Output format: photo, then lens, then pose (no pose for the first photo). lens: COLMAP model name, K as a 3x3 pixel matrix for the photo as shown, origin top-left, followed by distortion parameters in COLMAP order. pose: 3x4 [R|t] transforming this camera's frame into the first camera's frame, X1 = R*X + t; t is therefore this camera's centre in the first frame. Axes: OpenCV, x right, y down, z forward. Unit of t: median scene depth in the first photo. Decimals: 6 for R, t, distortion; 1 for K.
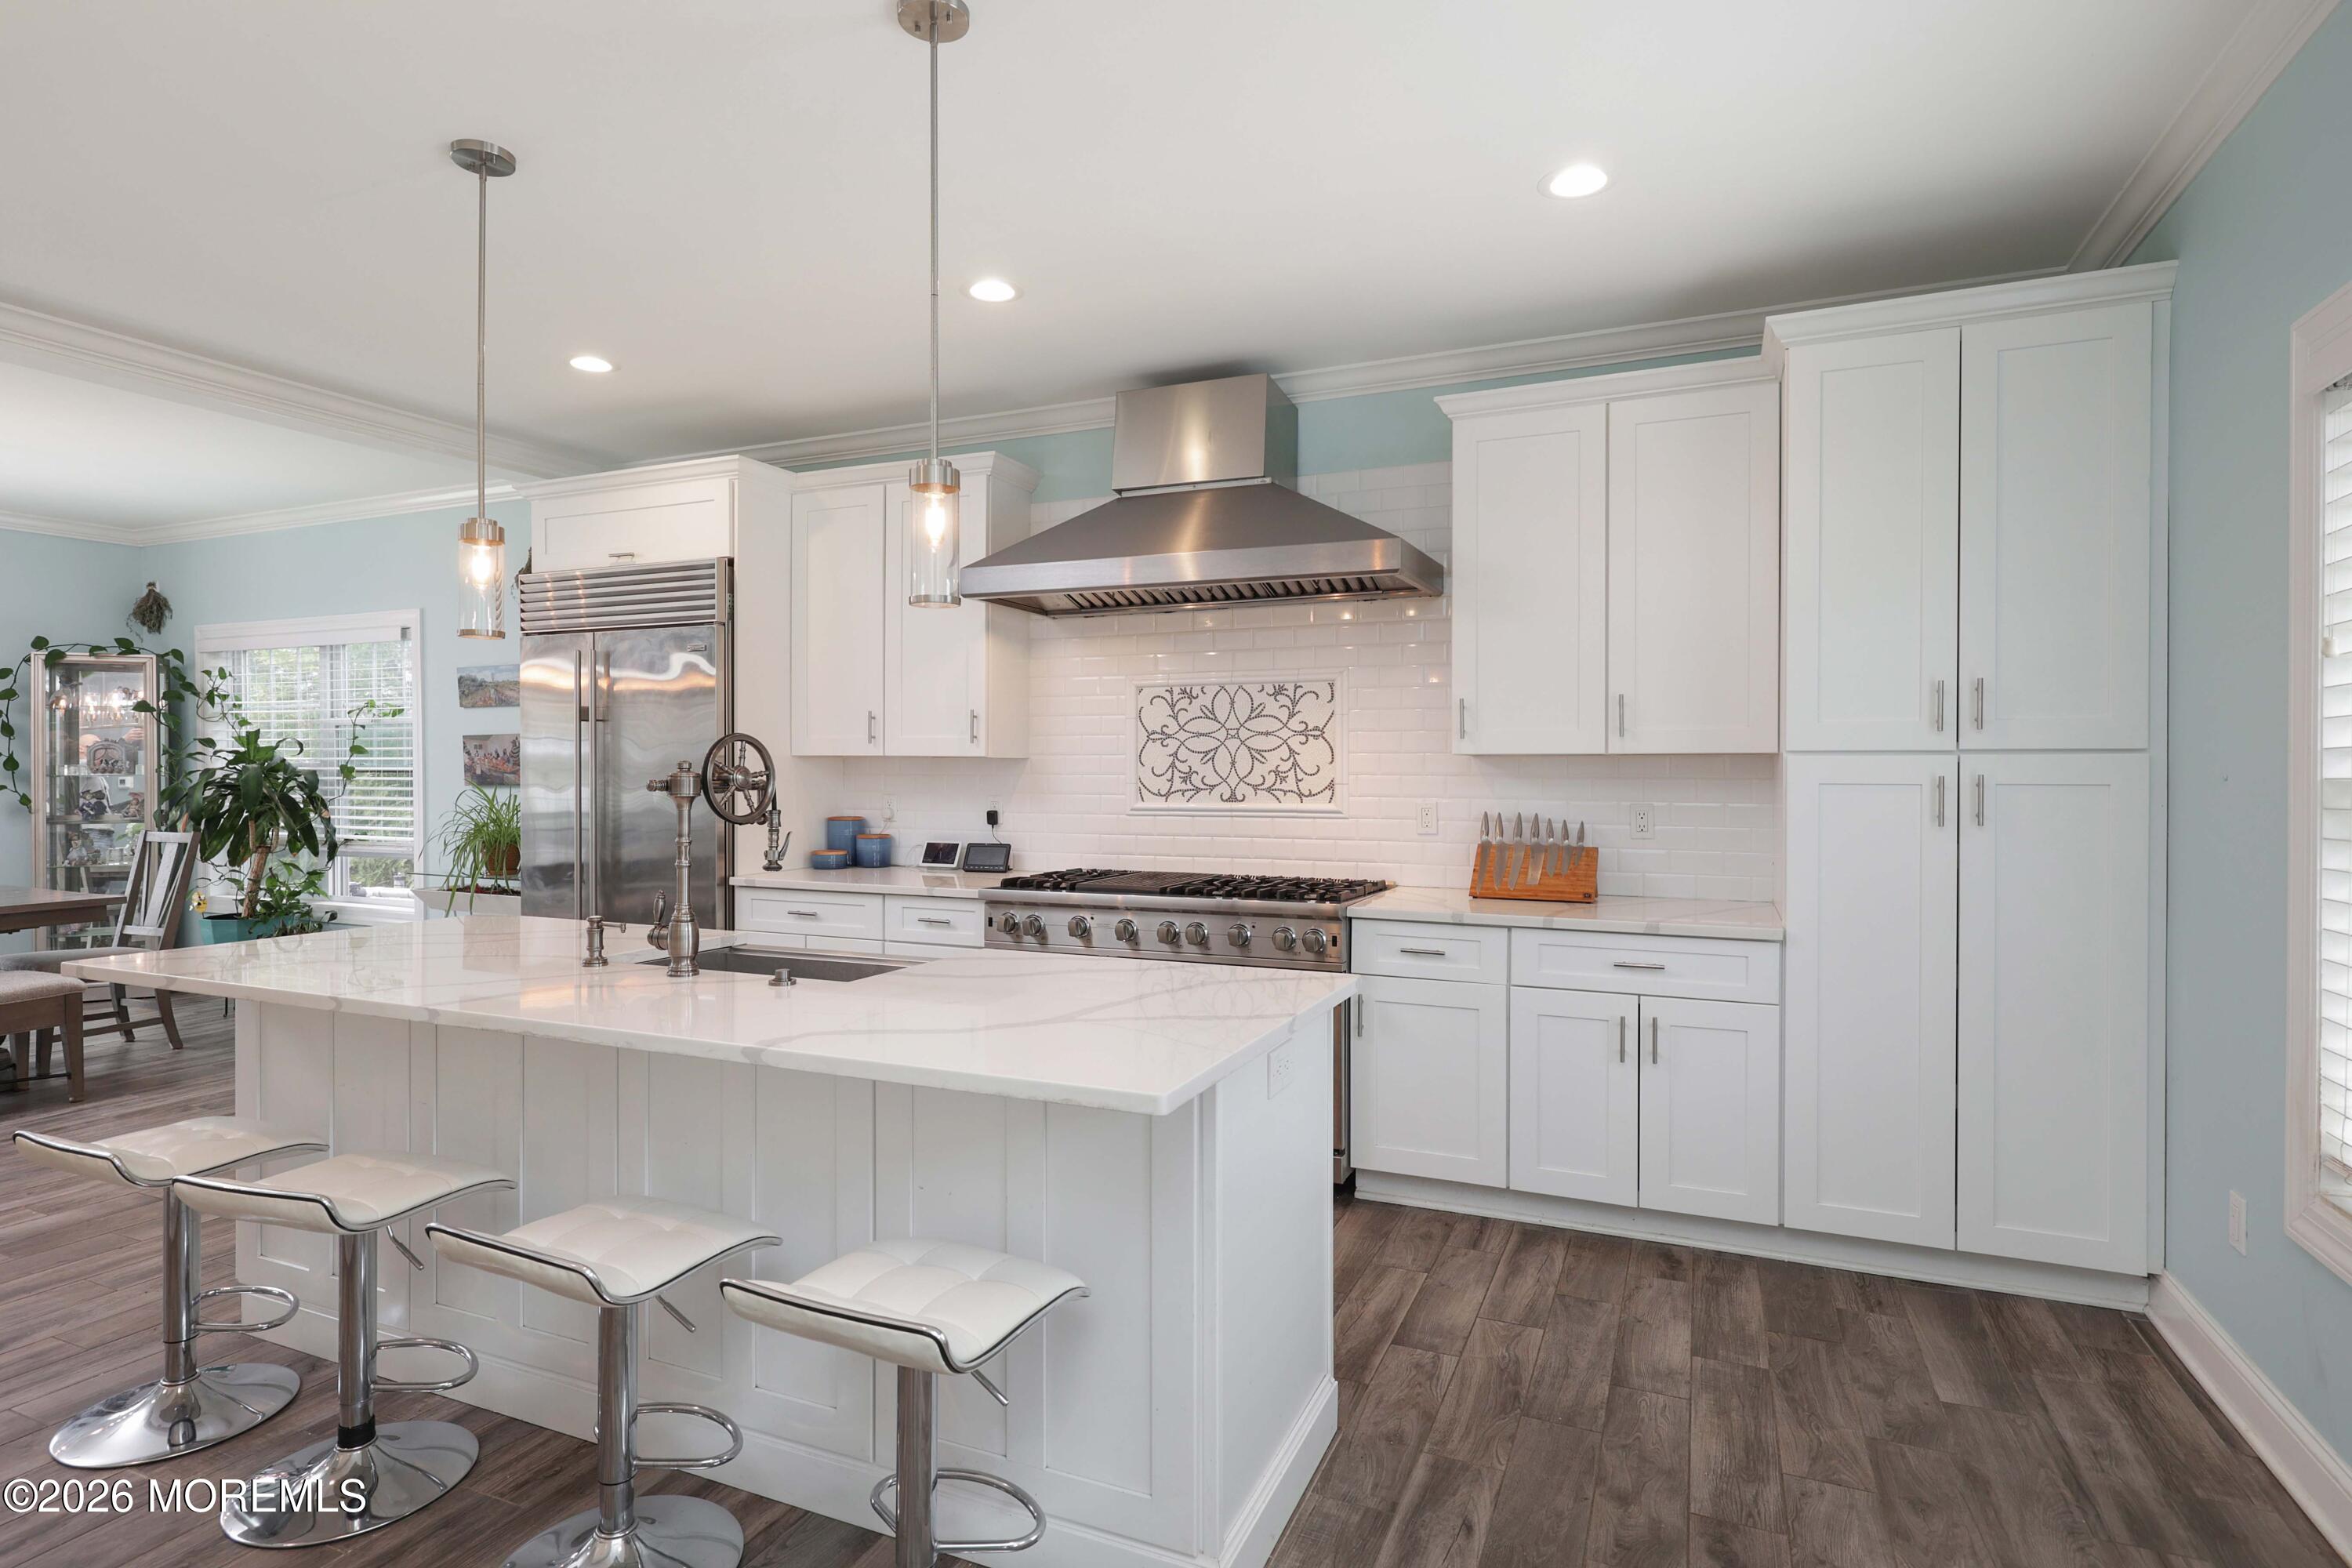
lens RADIAL K [[1199.5, 0, 1293.2], [0, 1199.5, 776.9], [0, 0, 1]] dist [-0.000498, -0.000719]
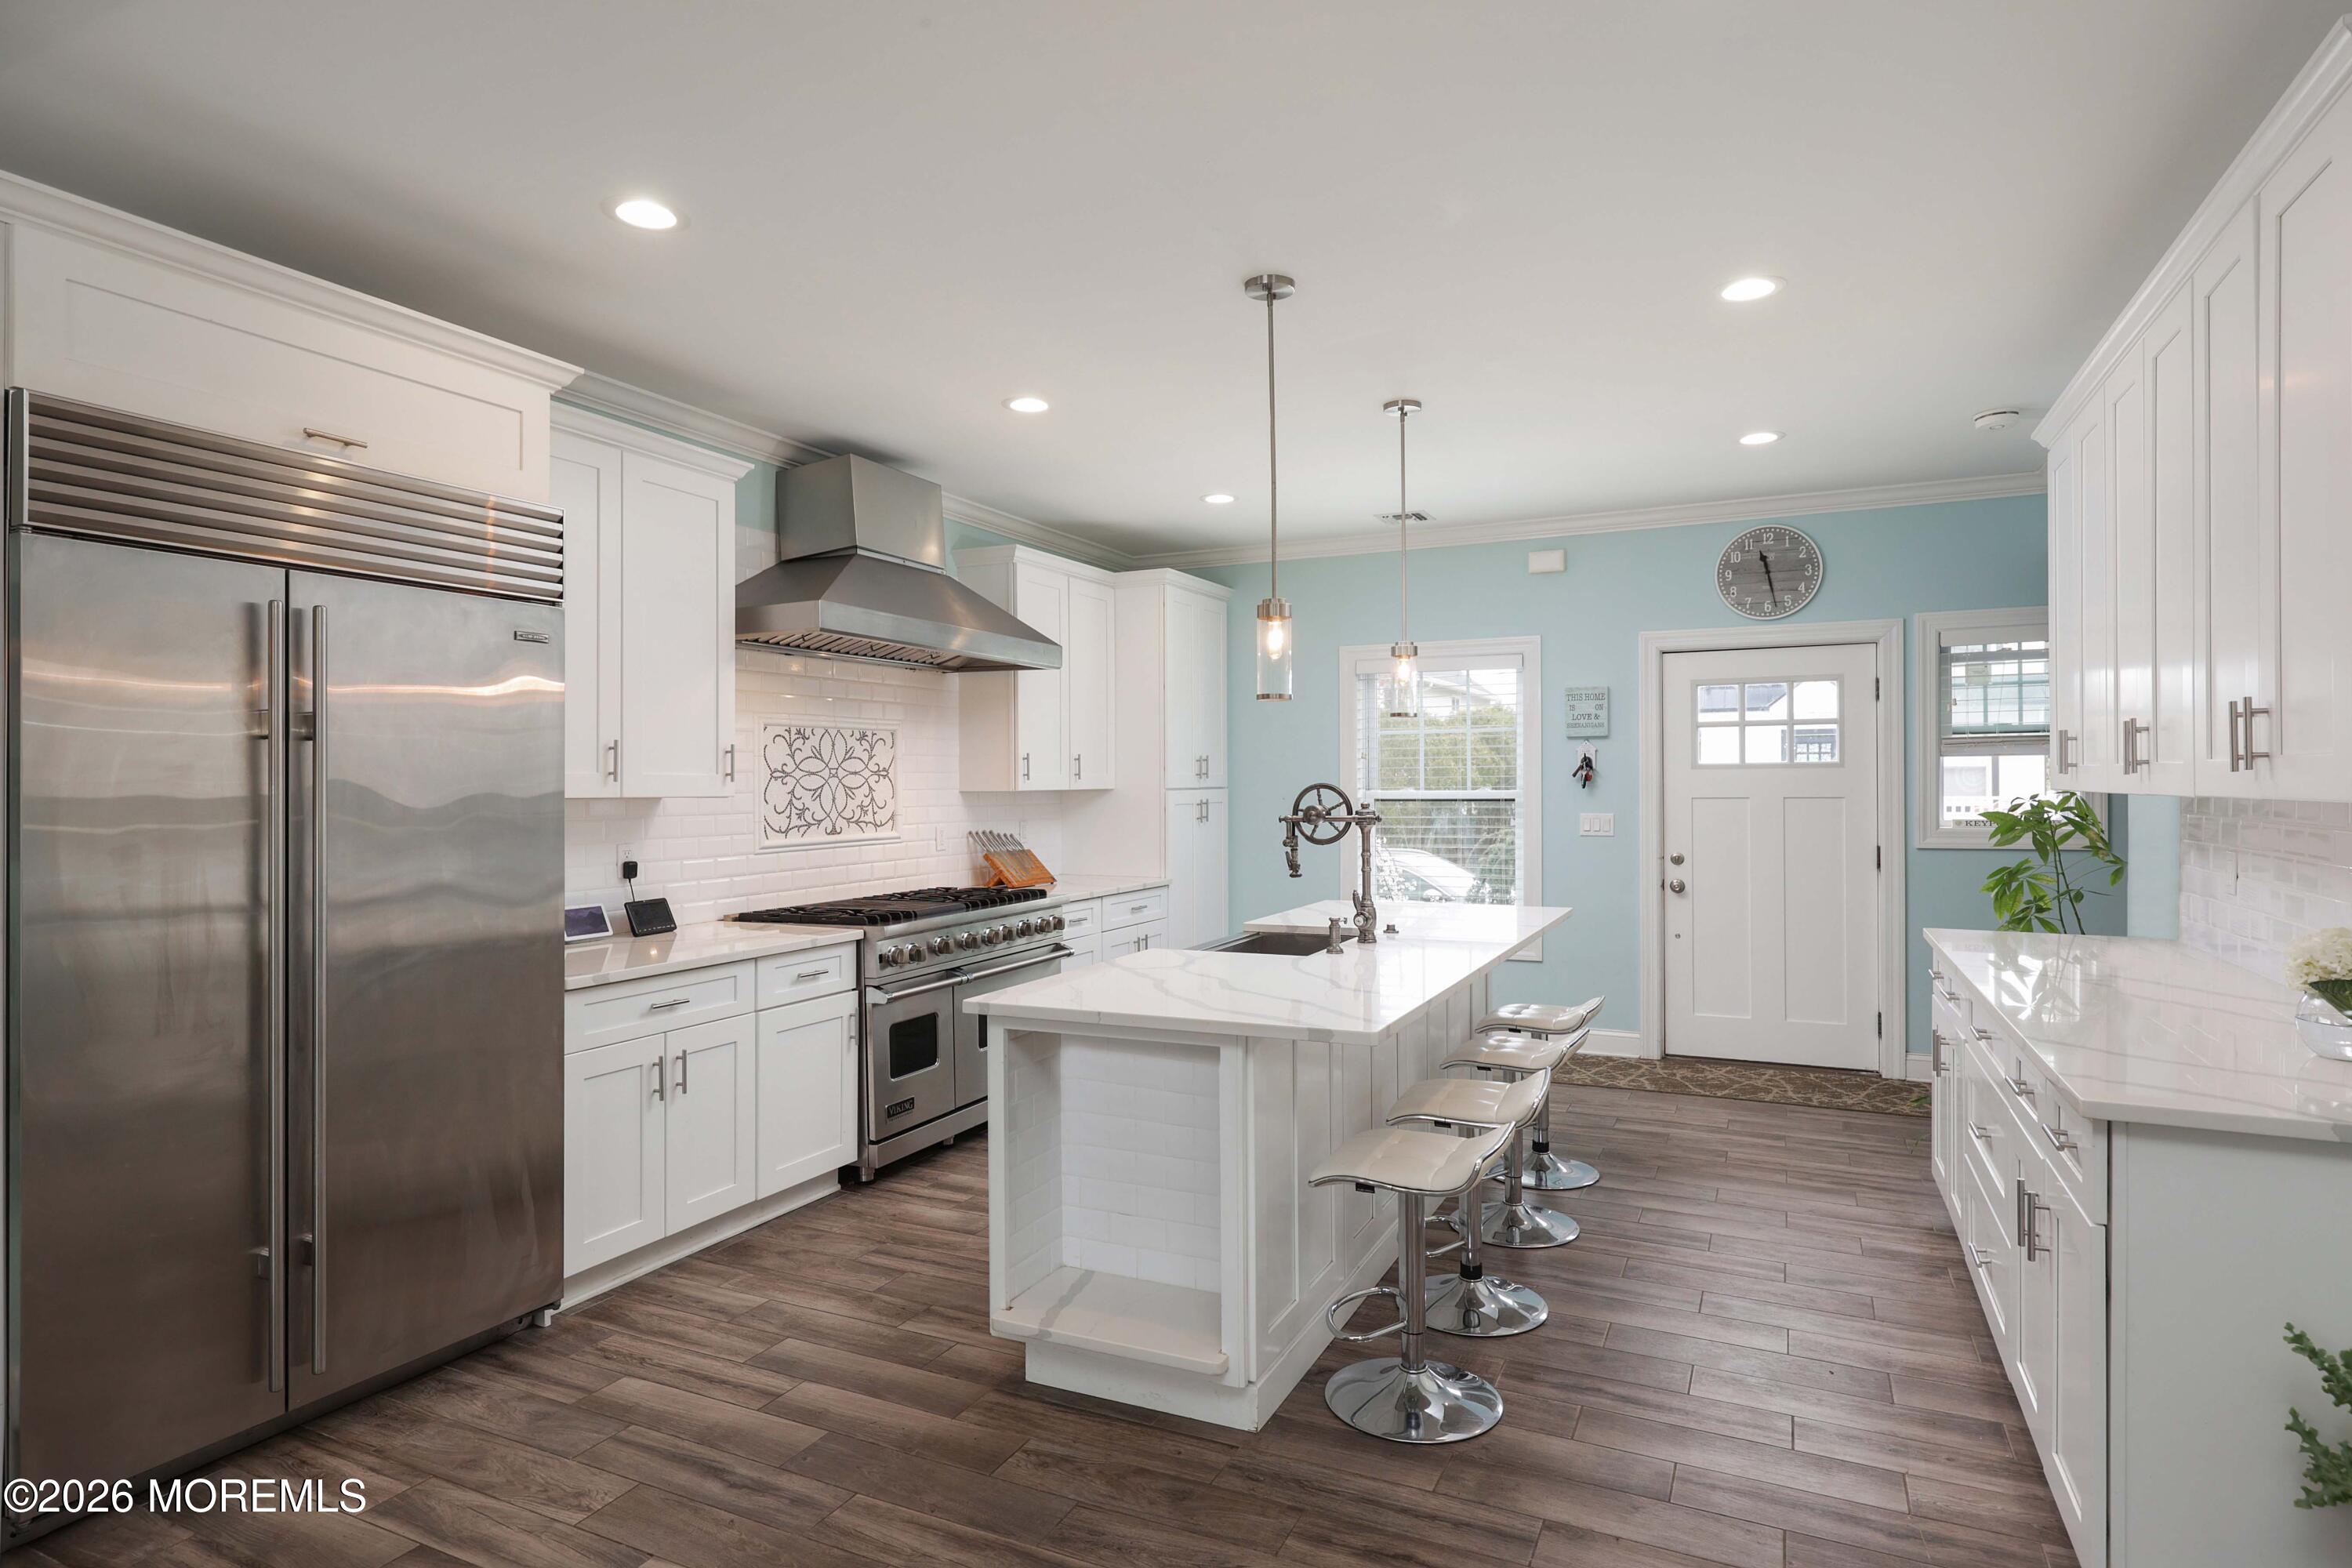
lens RADIAL K [[1175.7, 0, 1219.8], [0, 1175.7, 780.2], [0, 0, 1]] dist [-0.000343, 0.000120]
pose [[0.051430, -0.003181, 0.998672, -1.131698], [0.004872, 0.999984, 0.002934, -0.031133], [-0.998665, 0.004714, 0.051445, 0.596265]]
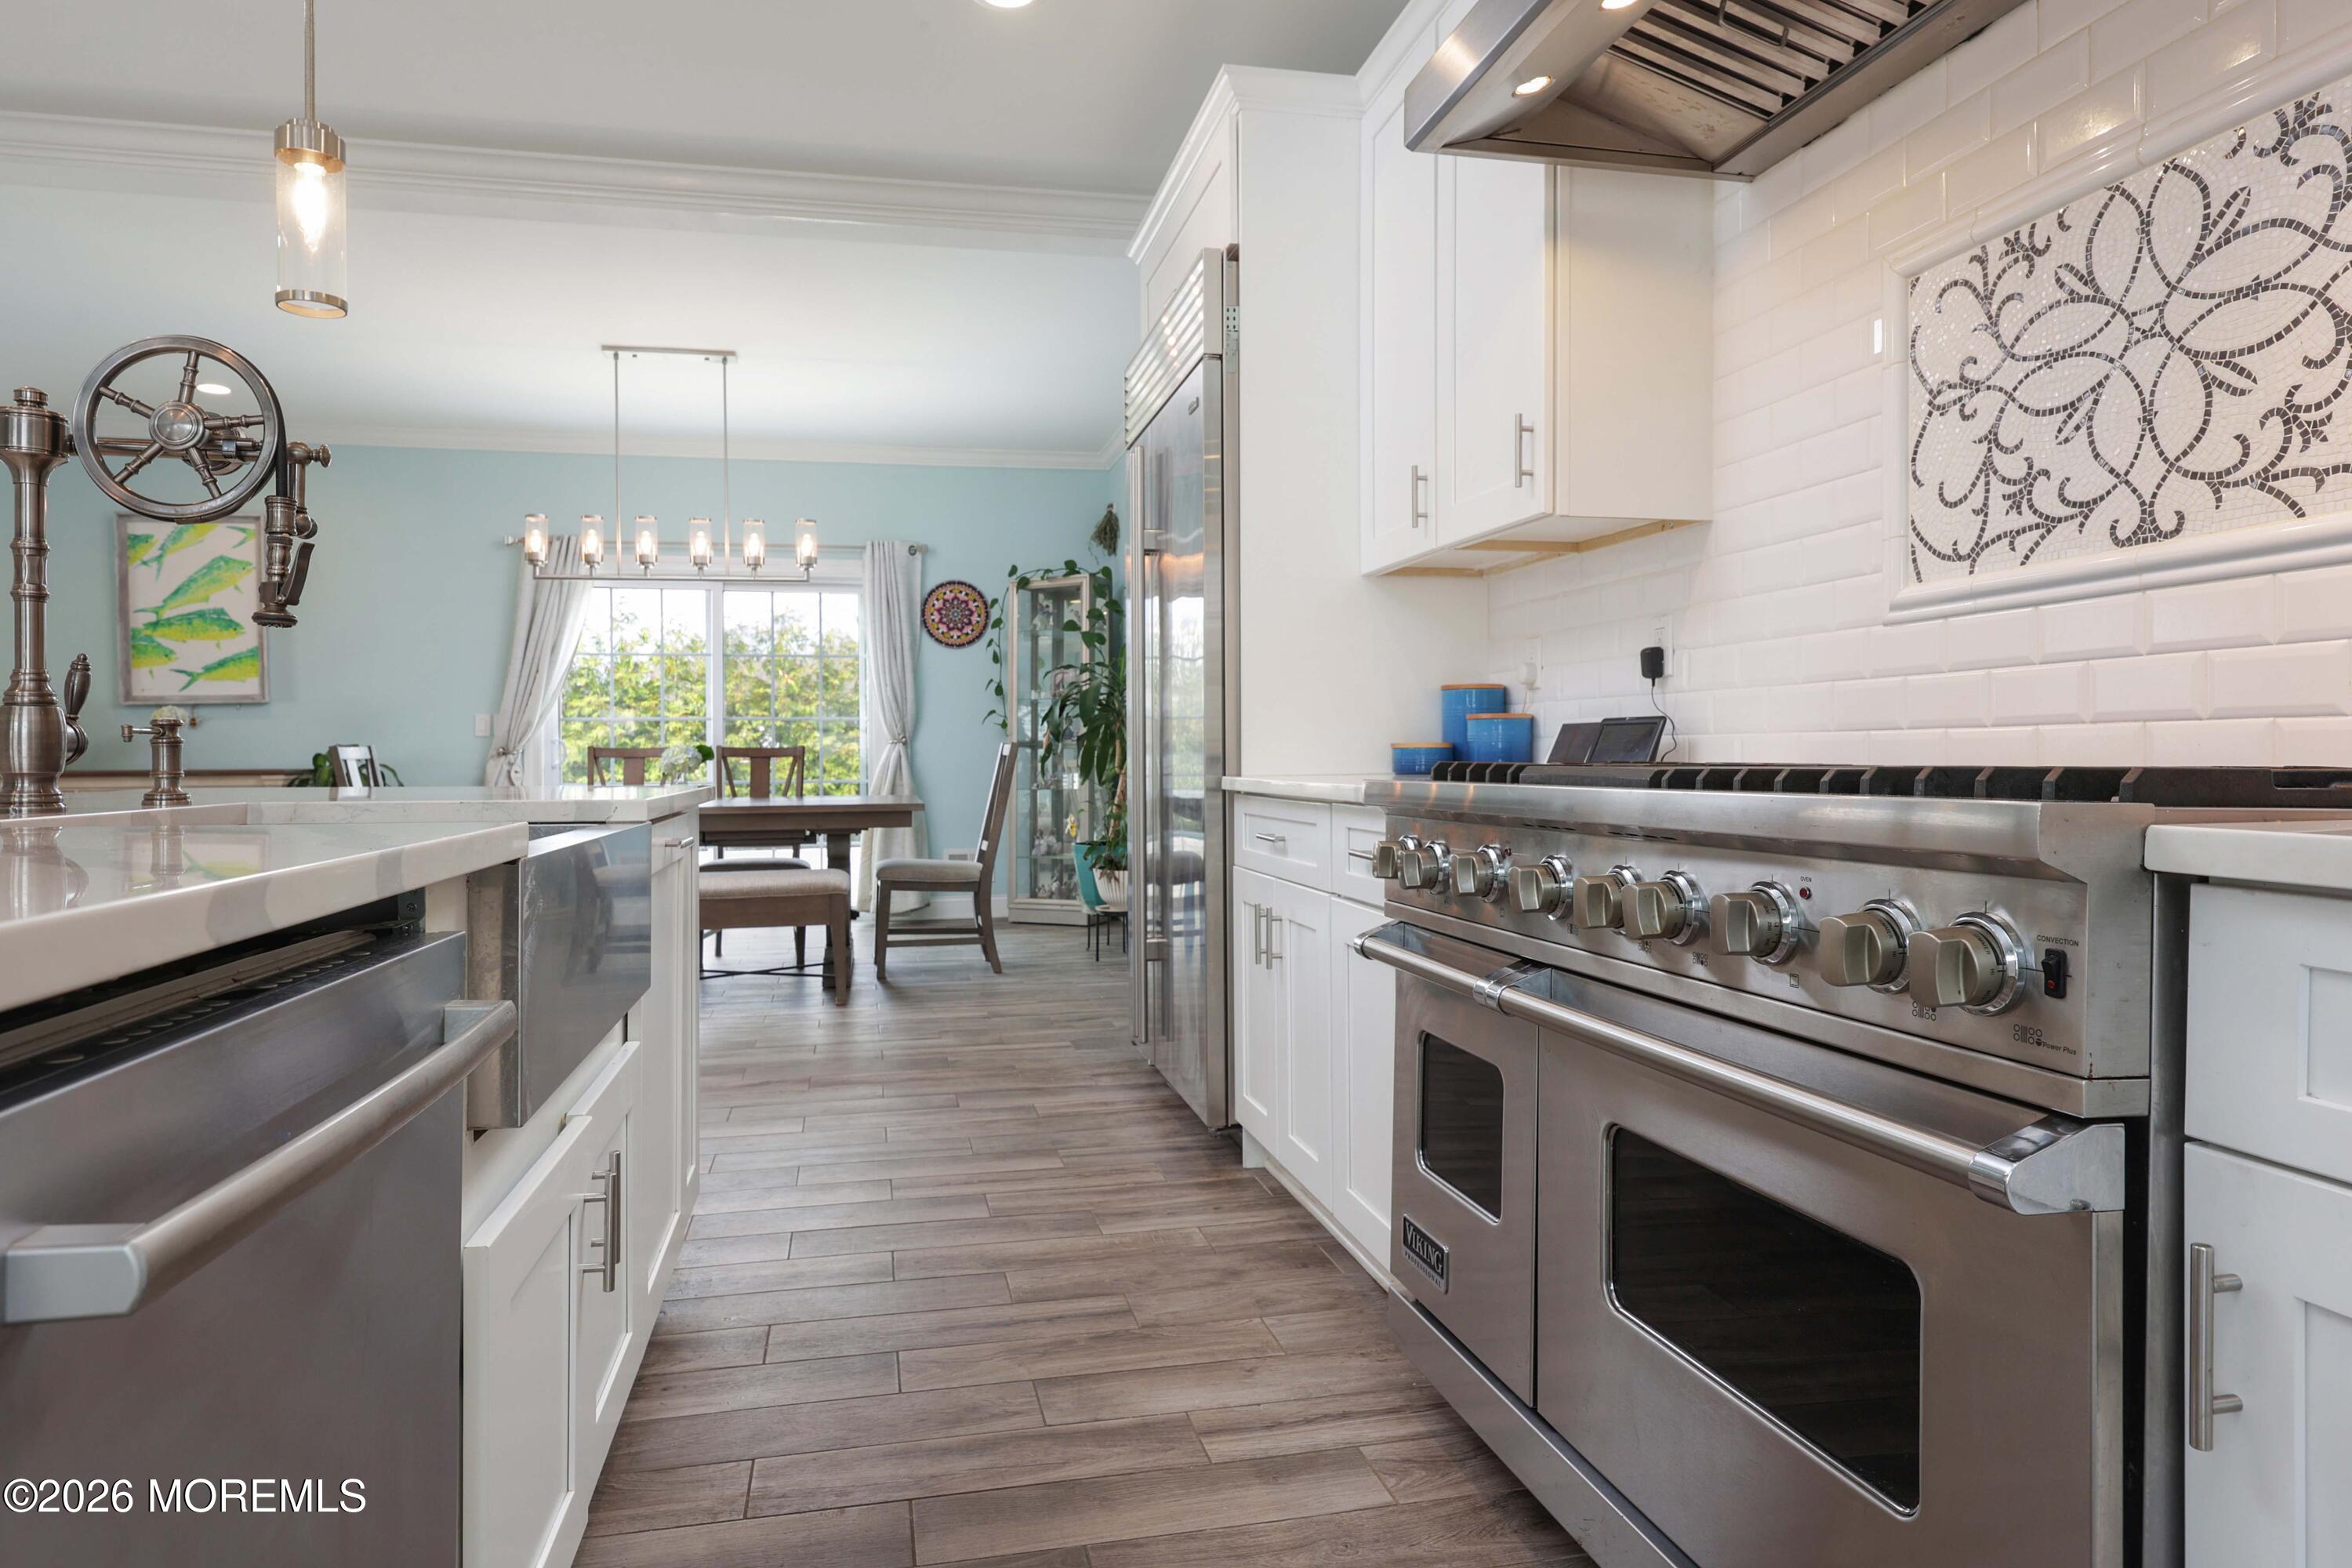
lens RADIAL K [[1490.5, 0, 1150.5], [0, 1490.5, 772.9], [0, 0, 1]] dist [0.001521, 0.000842]
pose [[0.522944, 0.000779, -0.852366, 0.147838], [0.000989, 0.999998, 0.001521, 0.081477], [0.852366, -0.001639, 0.522943, 0.582279]]
